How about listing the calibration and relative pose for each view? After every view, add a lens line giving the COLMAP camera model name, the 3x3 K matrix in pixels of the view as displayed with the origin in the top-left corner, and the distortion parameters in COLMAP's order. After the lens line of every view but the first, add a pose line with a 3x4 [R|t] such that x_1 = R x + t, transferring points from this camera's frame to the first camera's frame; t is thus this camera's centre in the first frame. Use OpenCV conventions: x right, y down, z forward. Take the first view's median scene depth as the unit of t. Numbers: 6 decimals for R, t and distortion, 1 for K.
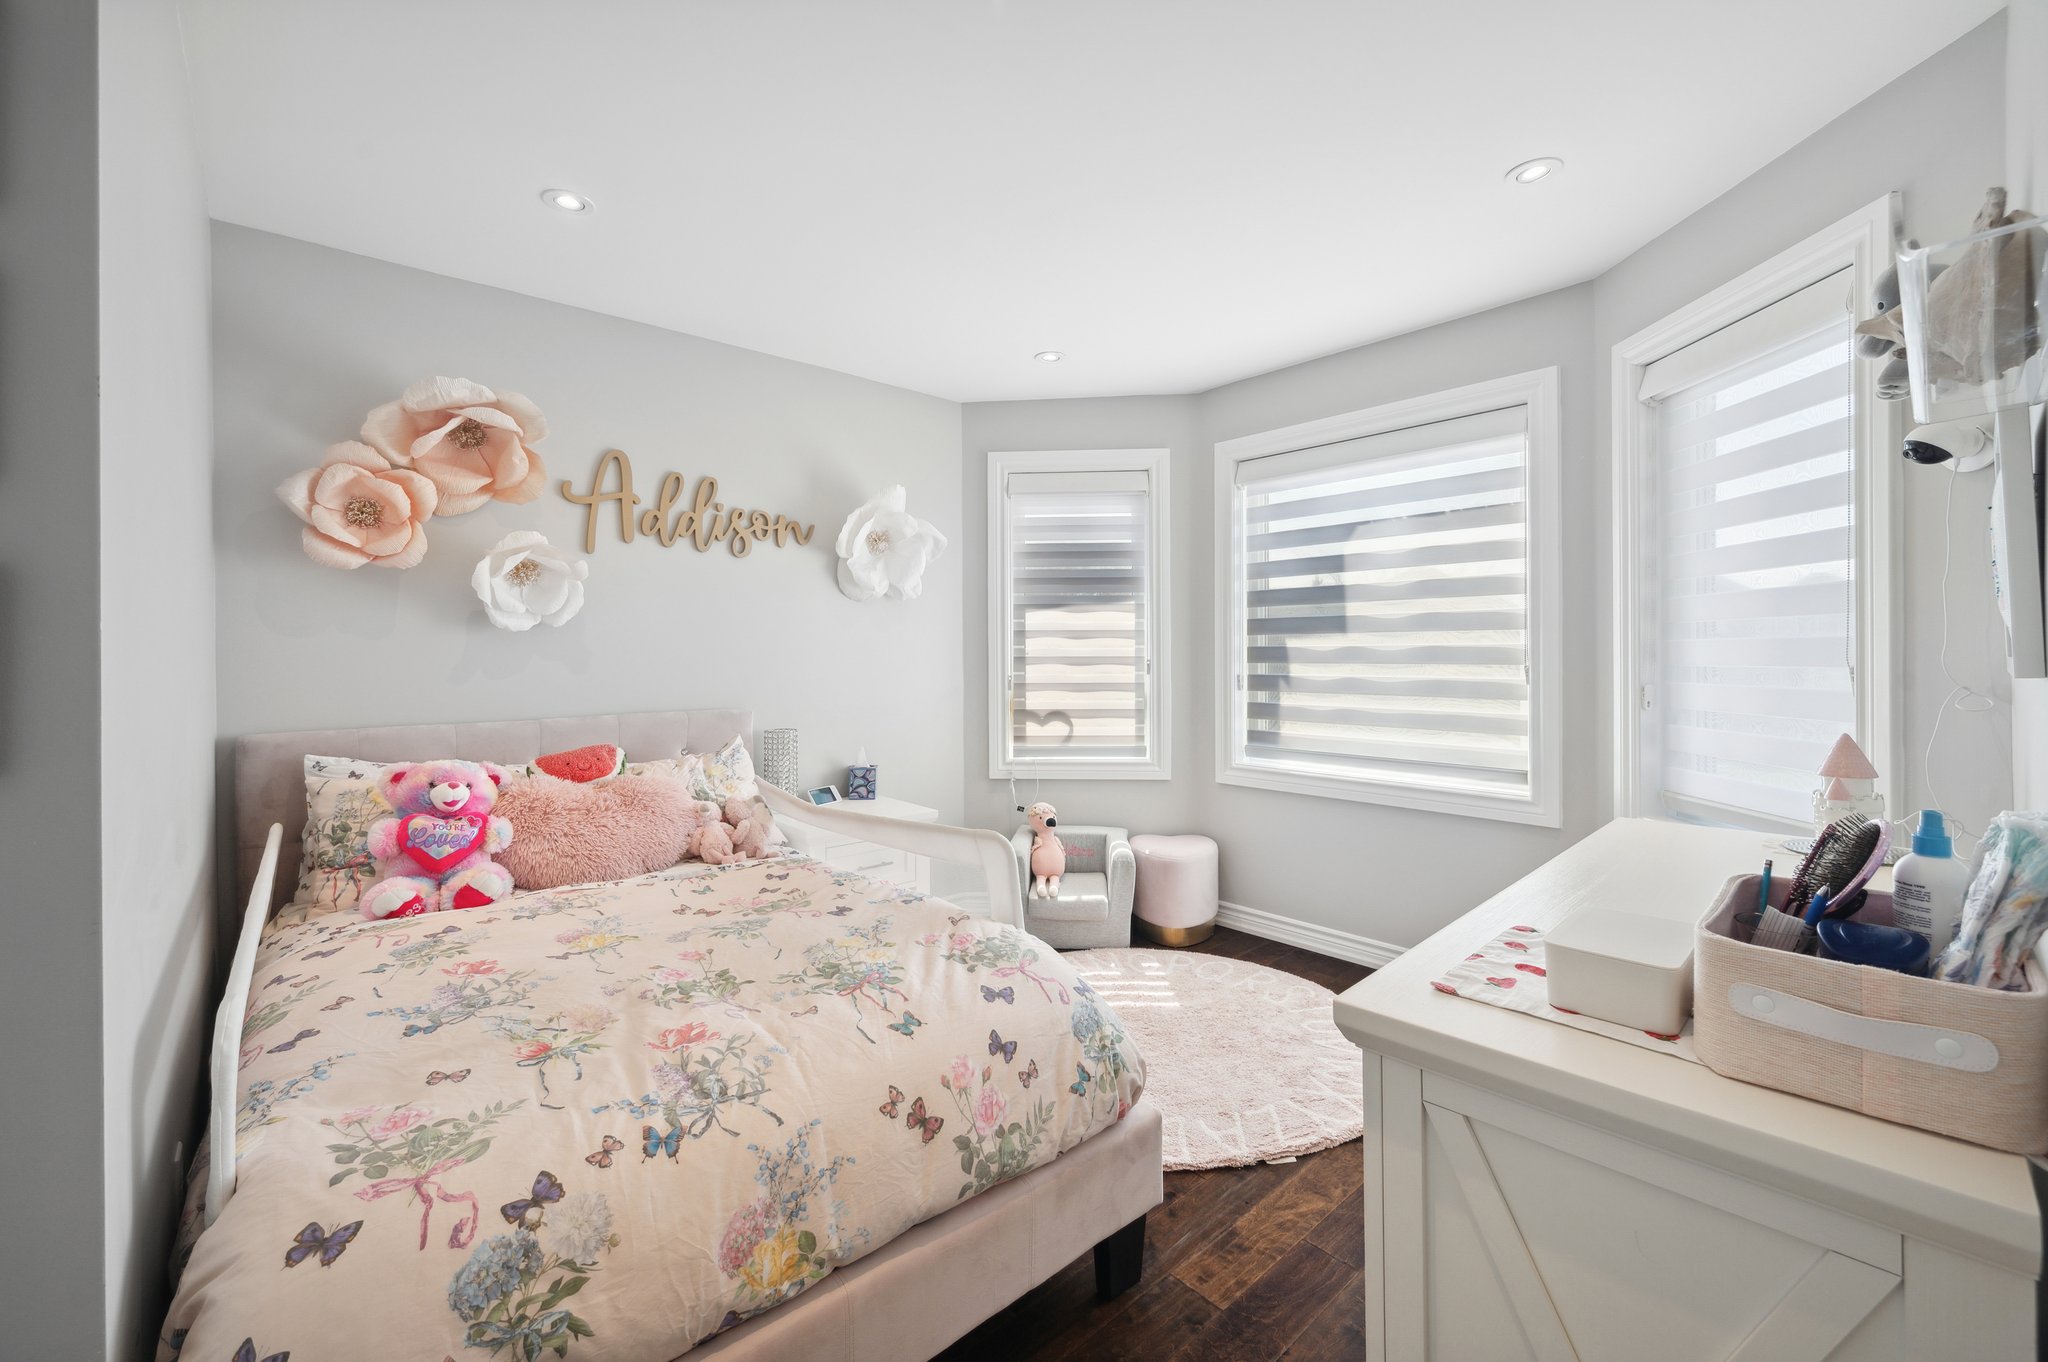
lens RADIAL K [[828.0, 0, 1016.0], [0, 828.0, 664.7], [0, 0, 1]] dist [-0.000214, -0.000392]
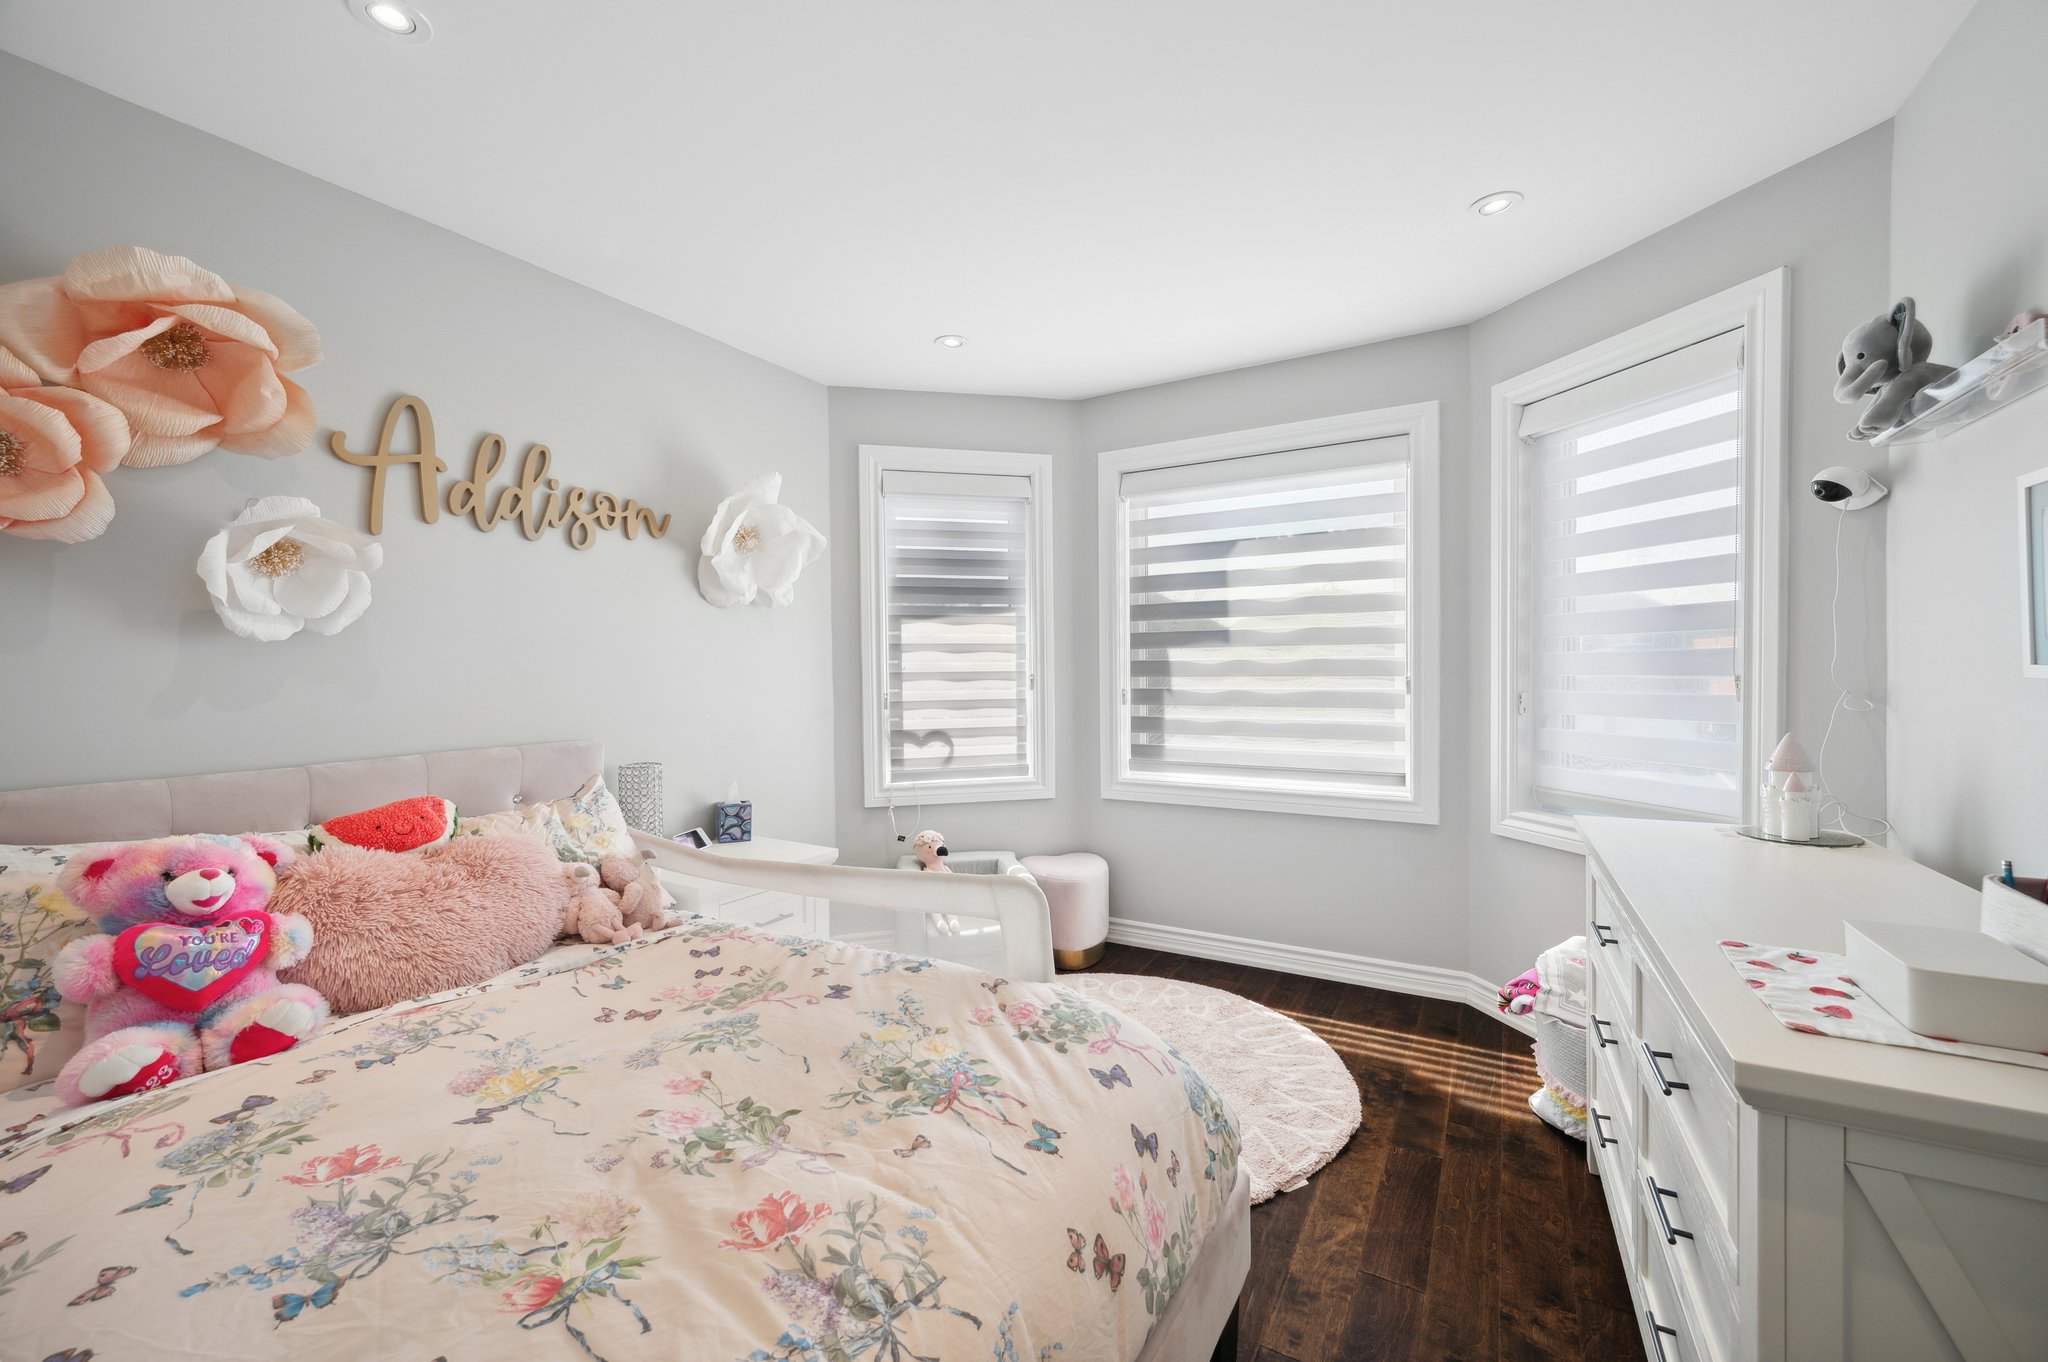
lens RADIAL K [[815.9, 0, 1019.4], [0, 815.9, 693.9], [0, 0, 1]] dist [-0.000752, 0.000435]
pose [[0.951404, -0.015732, 0.307544, -0.199566], [0.010530, 0.999772, 0.018567, -0.001819], [-0.307766, -0.014426, 0.951353, 0.141782]]
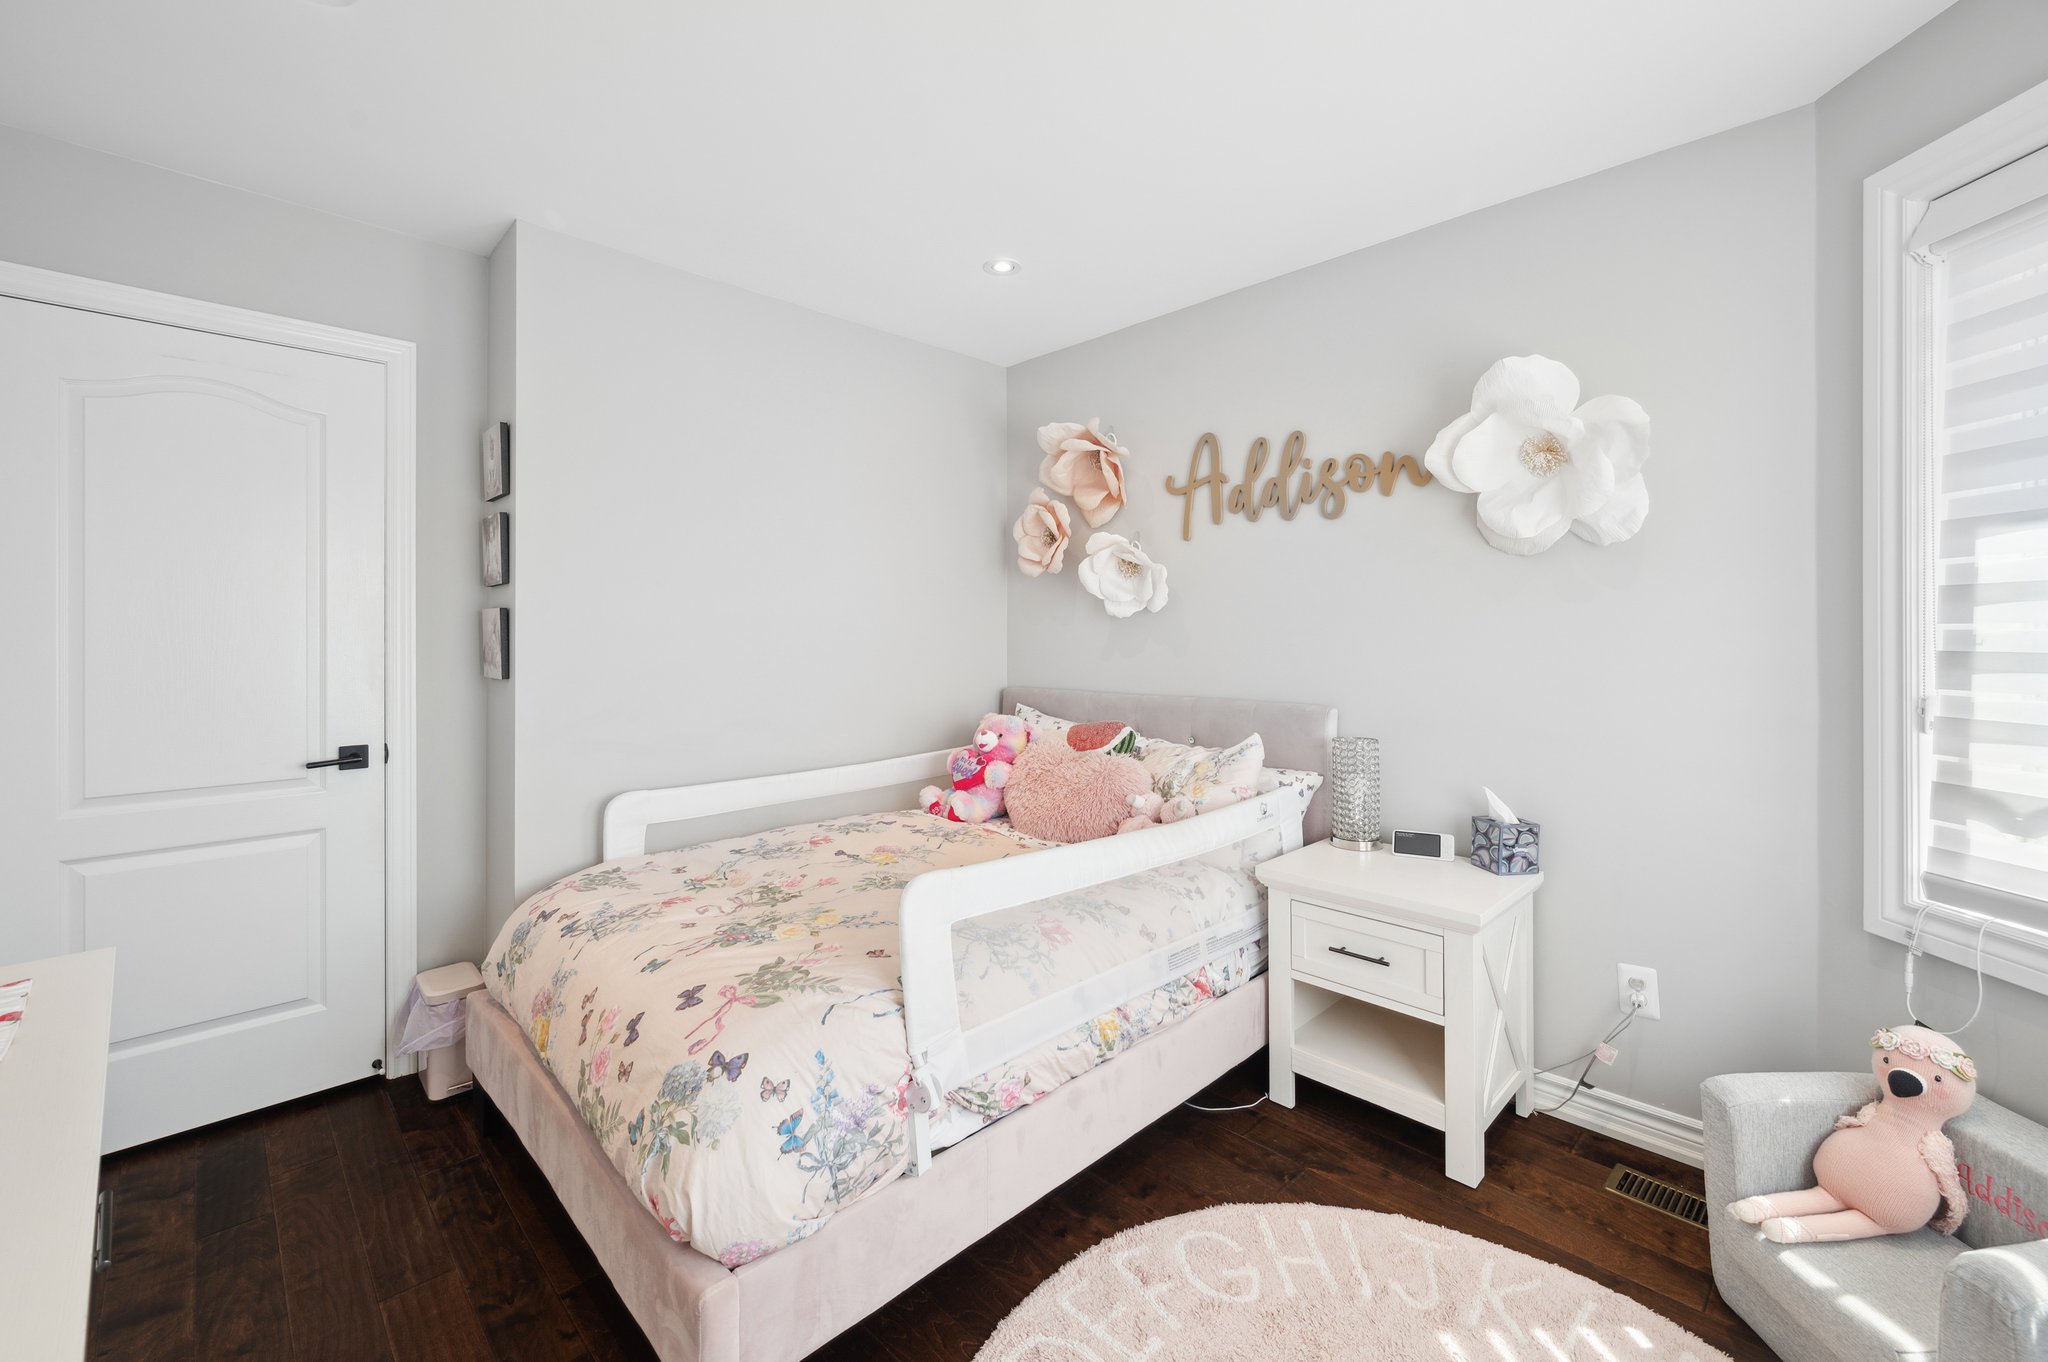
lens RADIAL K [[843.8, 0, 1008.9], [0, 843.8, 632.1], [0, 0, 1]] dist [-0.000004, -0.000367]
pose [[0.042966, 0.002313, -0.999074, 0.541368], [-0.015309, 0.999881, 0.001656, -0.017426], [0.998959, 0.015224, 0.042996, 0.738313]]
